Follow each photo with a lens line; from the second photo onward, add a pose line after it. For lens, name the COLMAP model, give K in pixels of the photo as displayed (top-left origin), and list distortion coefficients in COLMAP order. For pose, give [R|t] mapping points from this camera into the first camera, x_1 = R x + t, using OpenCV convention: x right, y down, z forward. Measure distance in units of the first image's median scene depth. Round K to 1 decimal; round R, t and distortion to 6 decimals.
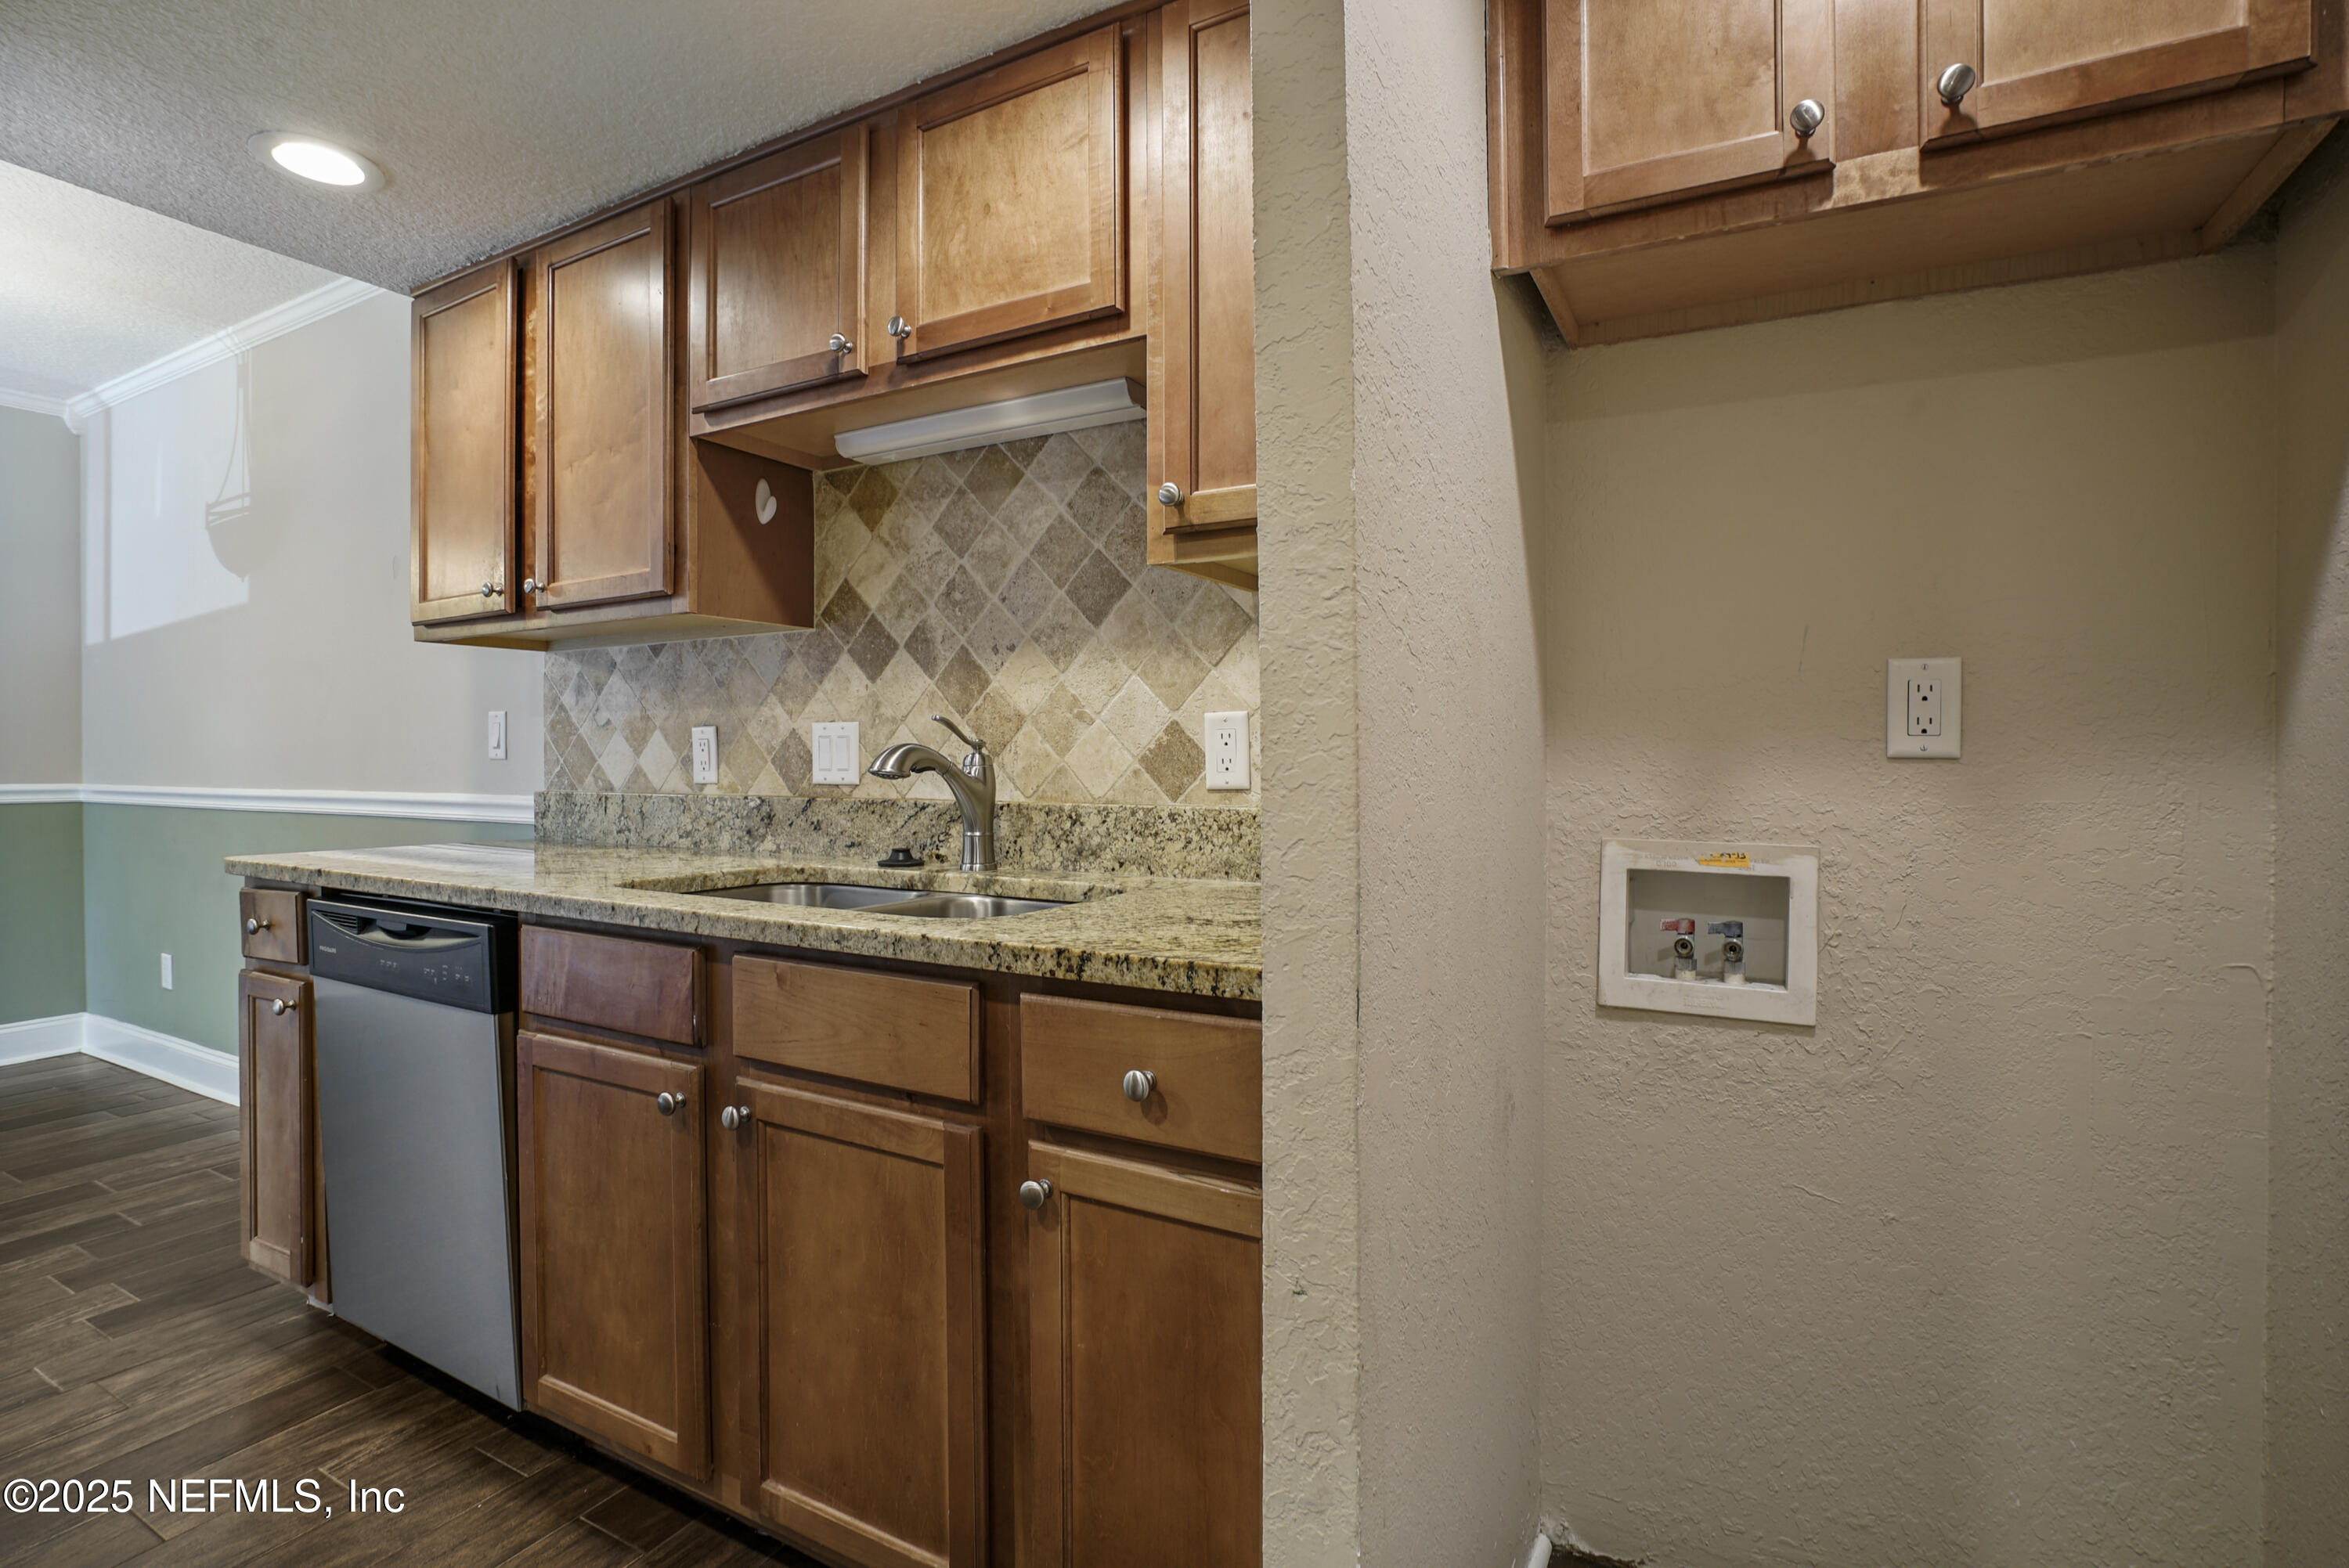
lens RADIAL K [[1111.8, 0, 1184.5], [0, 1111.8, 760.6], [0, 0, 1]] dist [-0.046886, 0.016119]
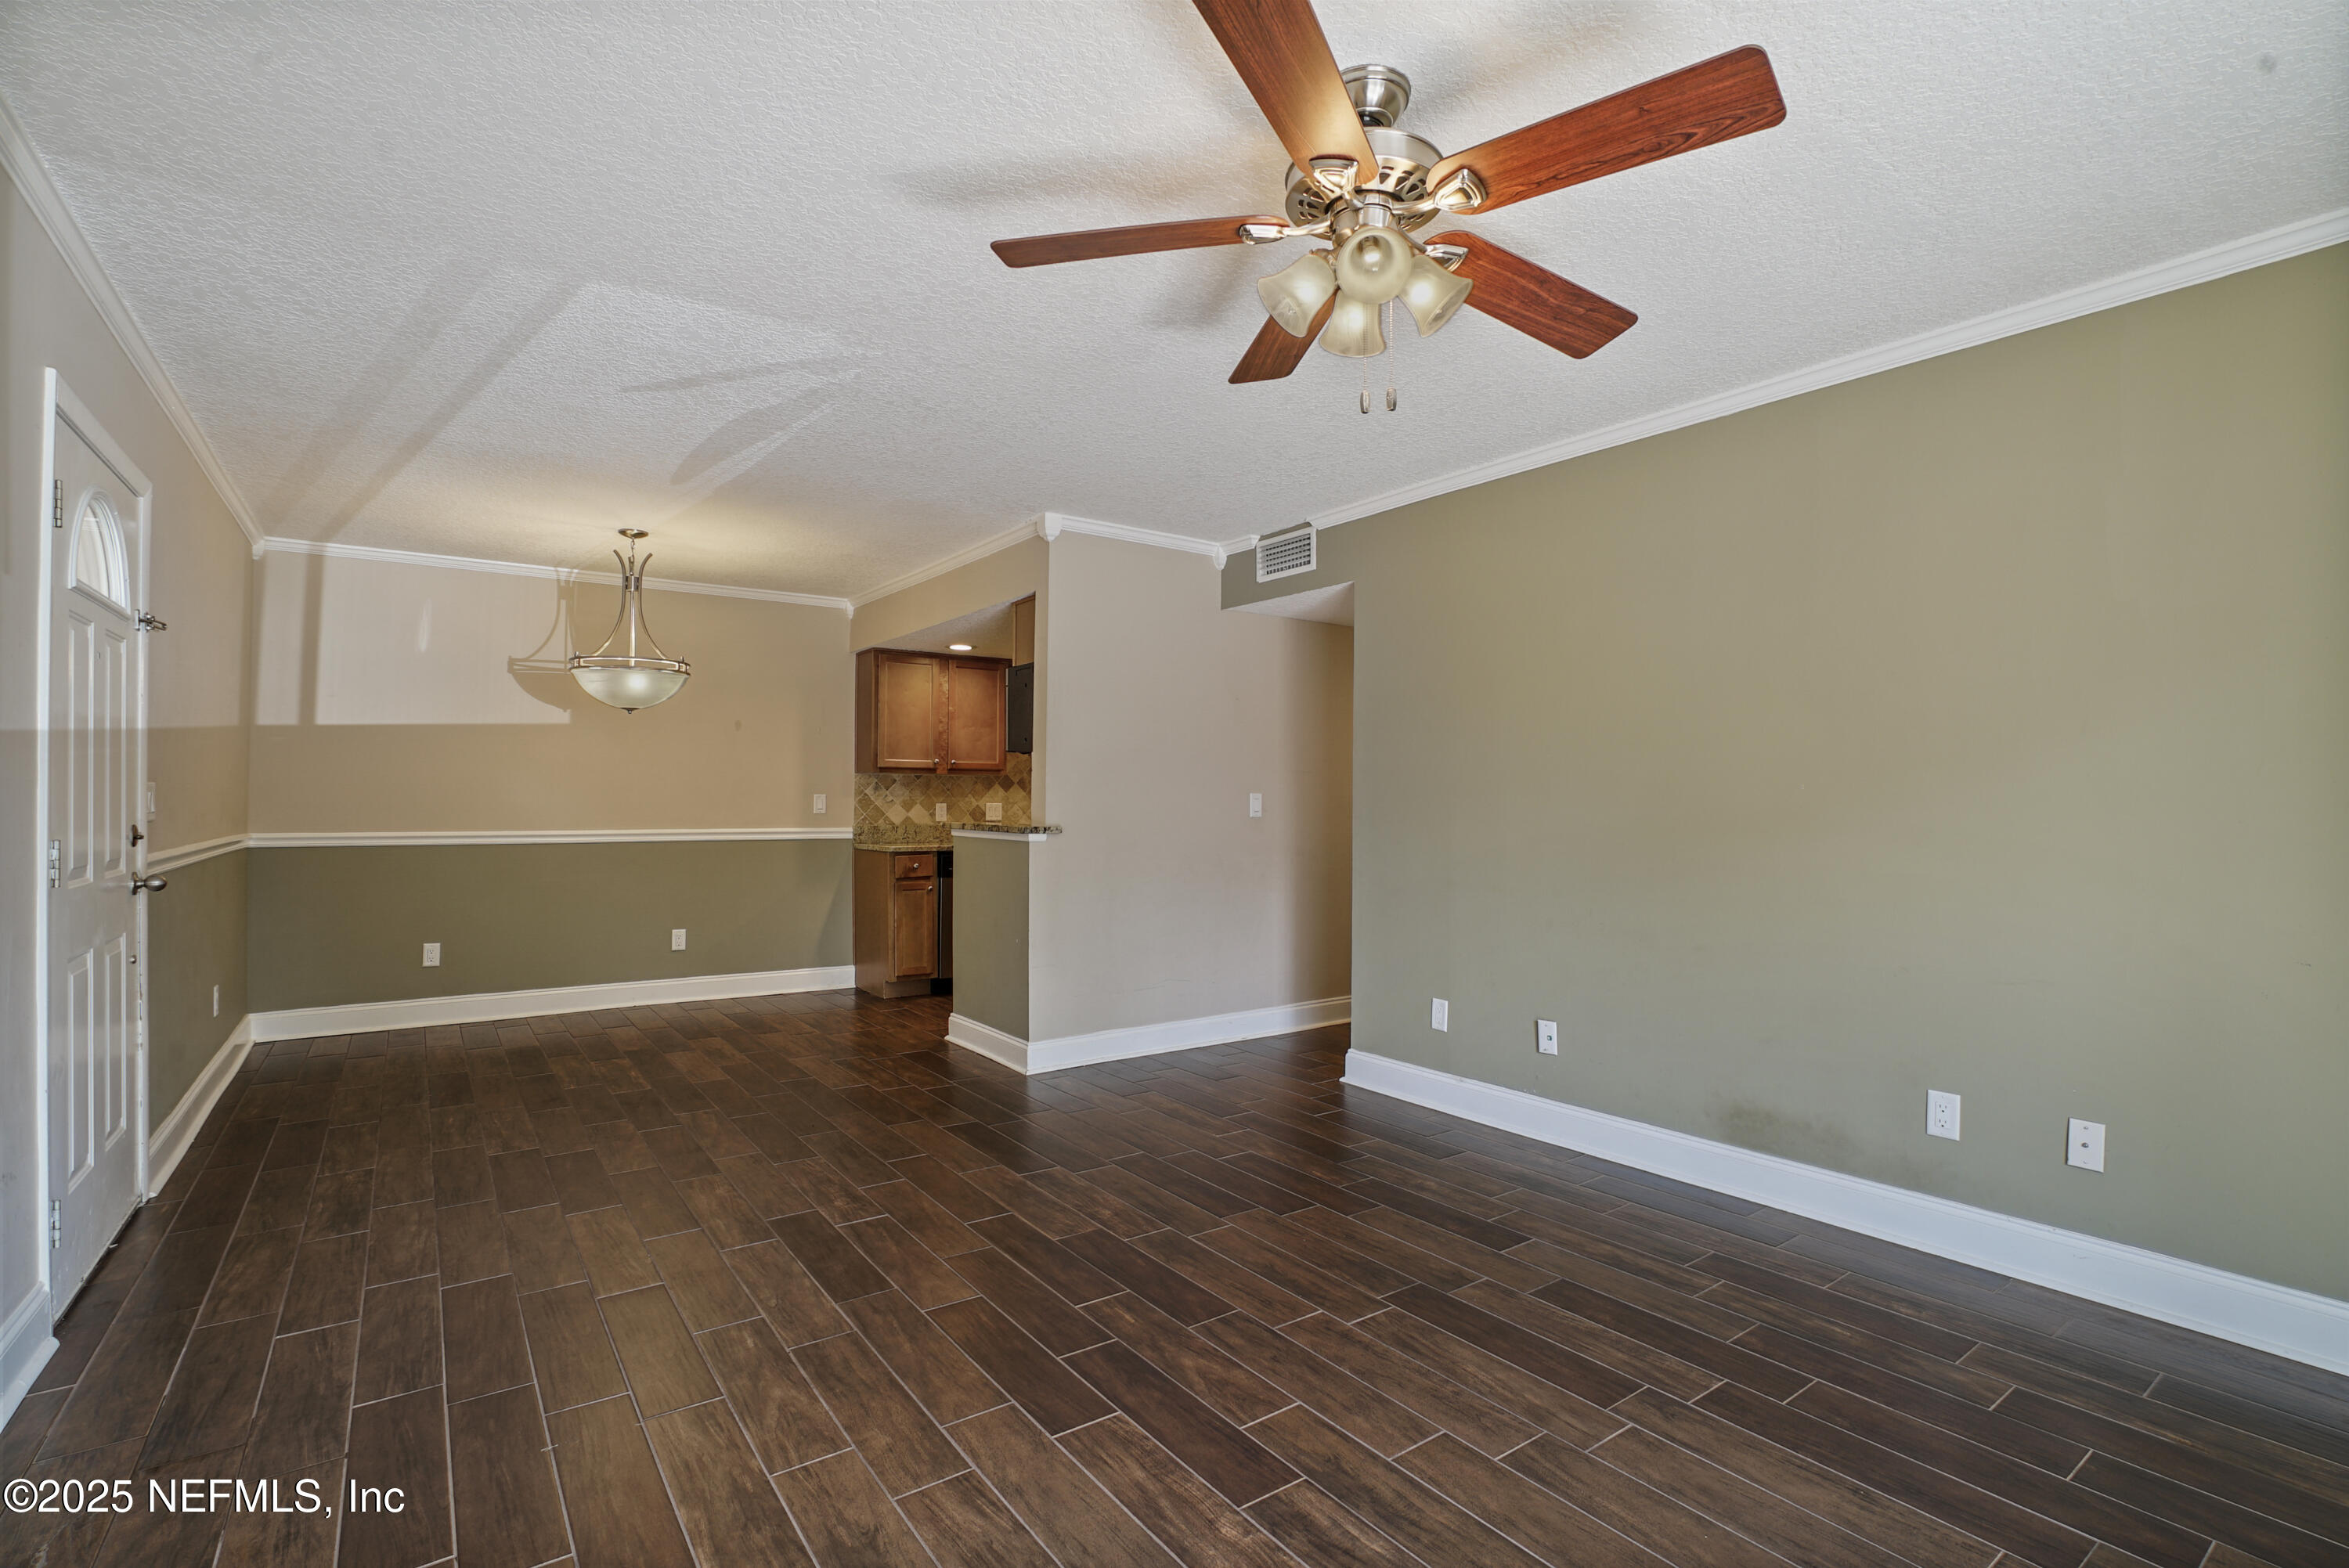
lens RADIAL K [[1111.8, 0, 1175.1], [0, 1111.8, 787.5], [0, 0, 1]] dist [-0.046886, 0.016119]
pose [[0.428048, 0.017522, 0.903586, -3.487874], [-0.001195, 0.999822, -0.018822, -0.019787], [-0.903755, 0.006977, 0.427992, -1.104000]]
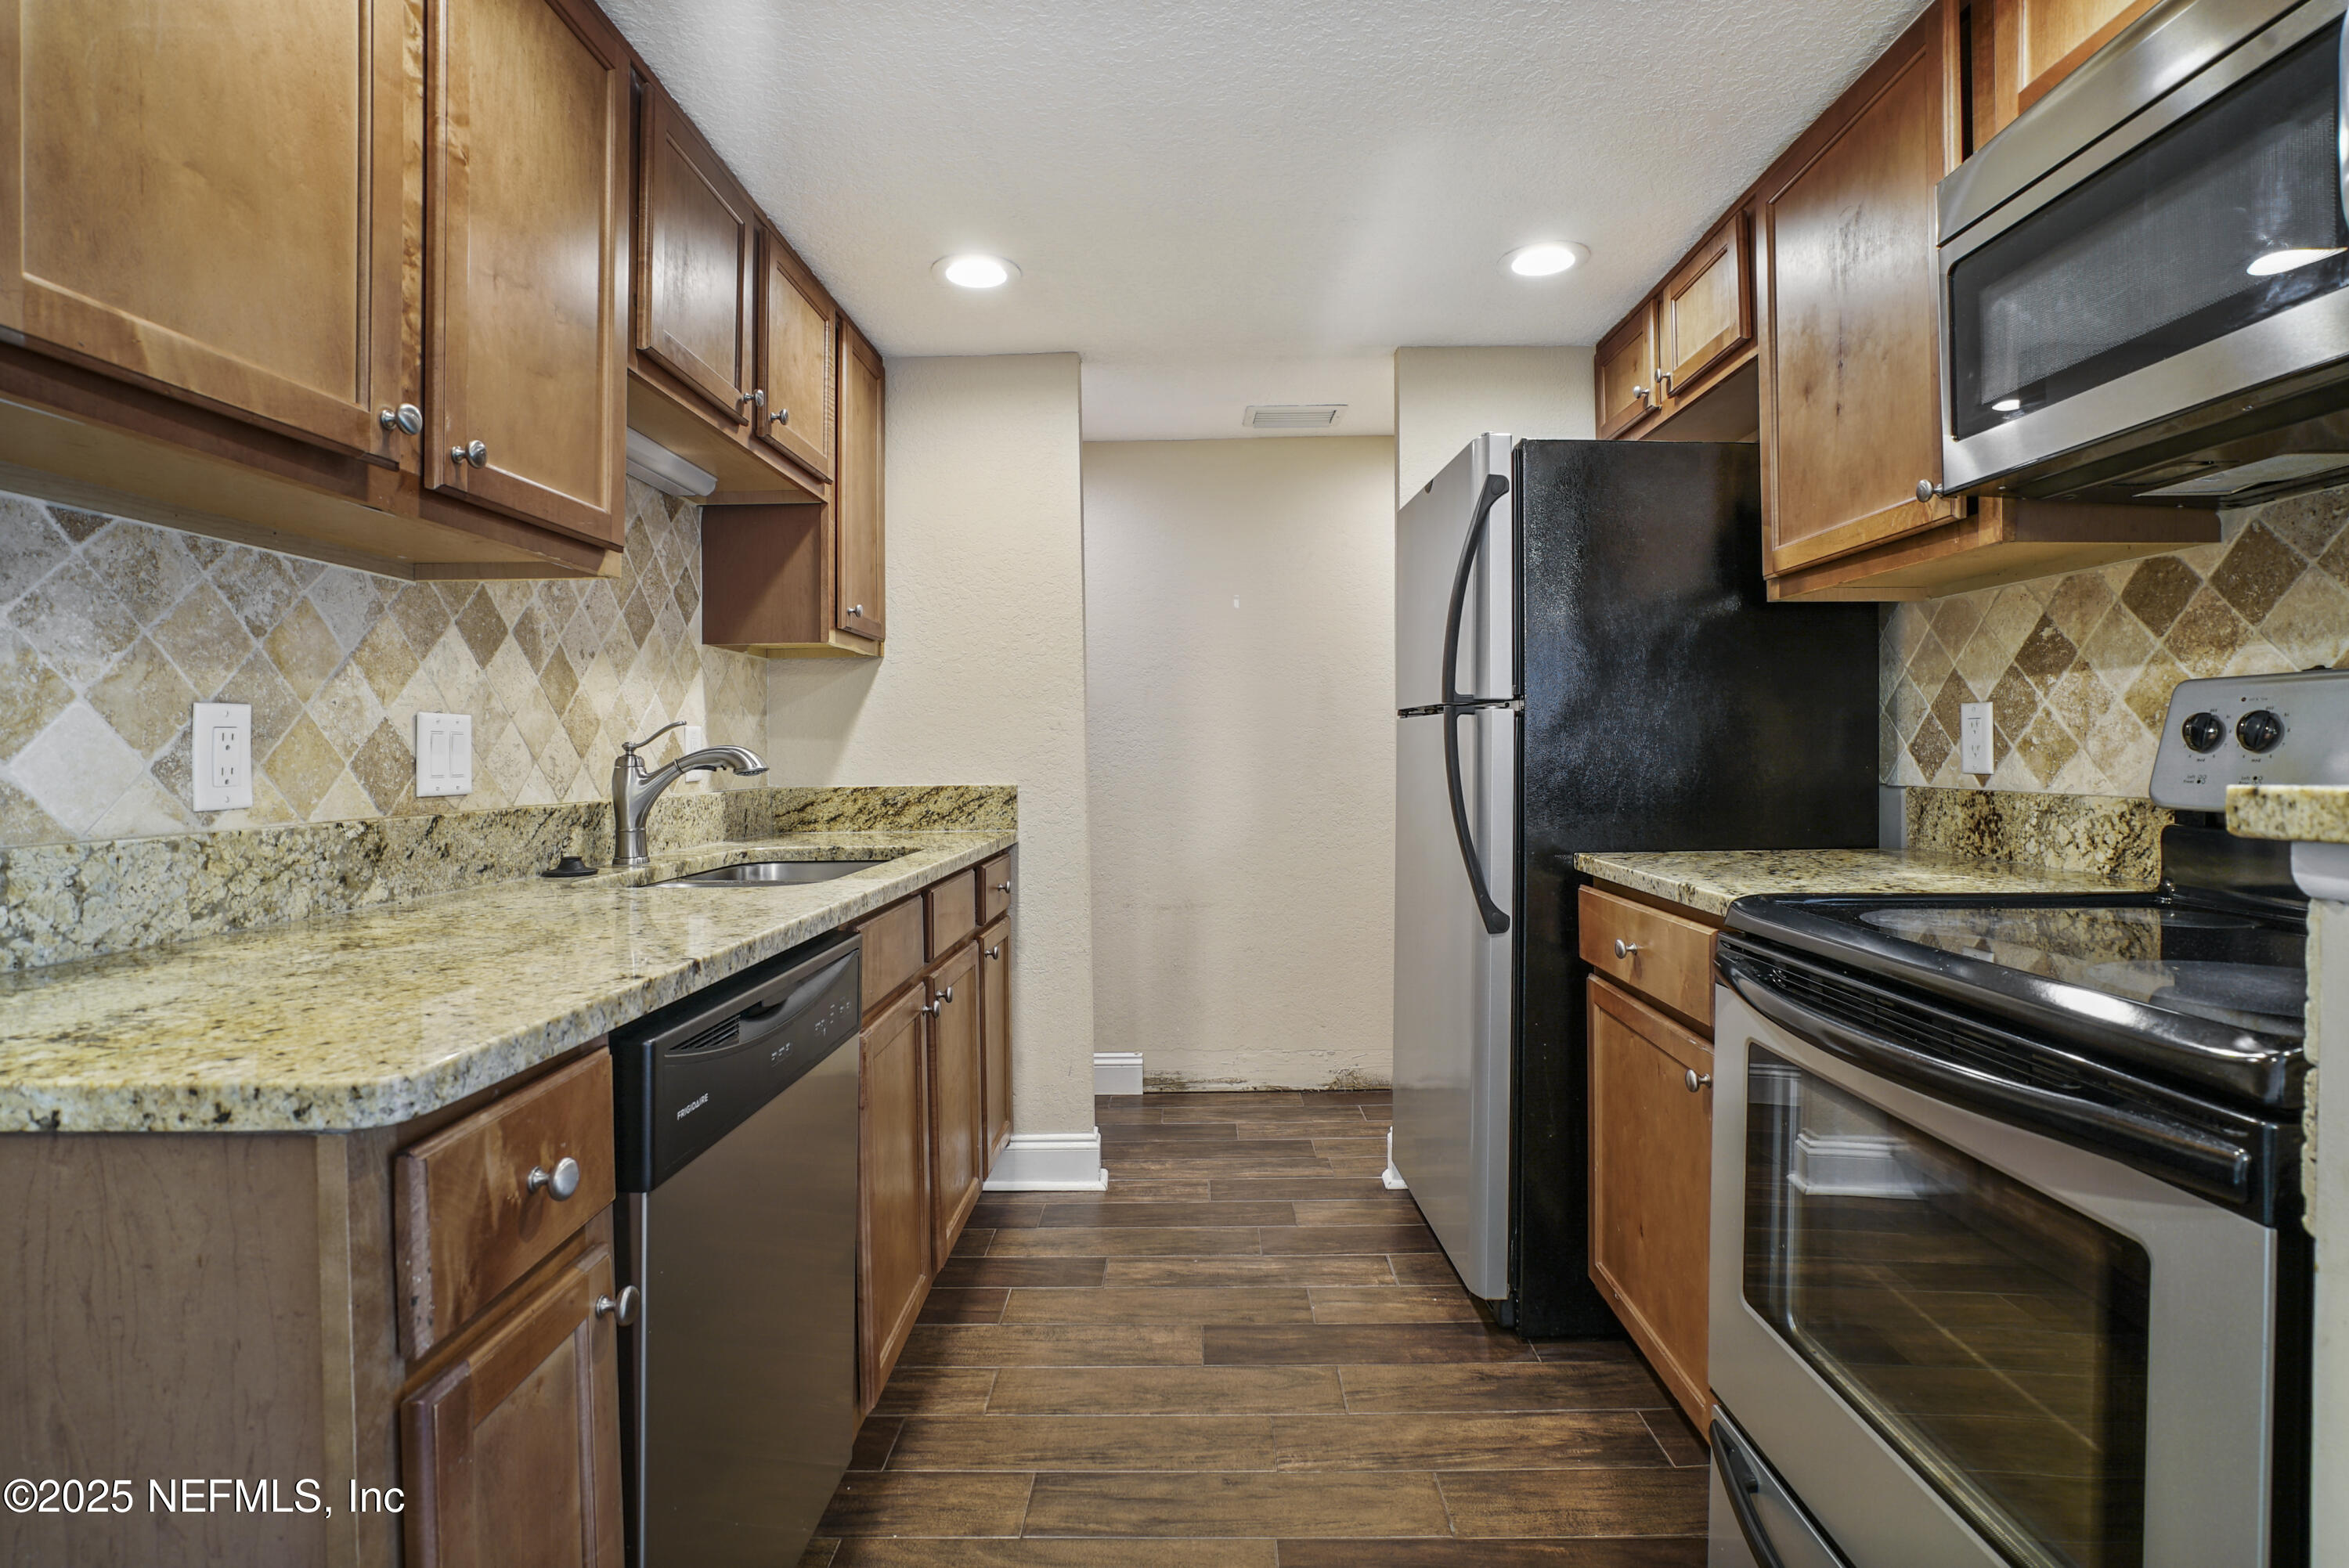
lens RADIAL K [[1111.8, 0, 1201.9], [0, 1111.8, 761.3], [0, 0, 1]] dist [-0.046886, 0.016119]
pose [[-0.494683, 0.000545, 0.869073, -1.309699], [0.013194, 0.999889, 0.006883, -0.000142], [-0.868973, 0.014872, -0.494636, 0.984552]]
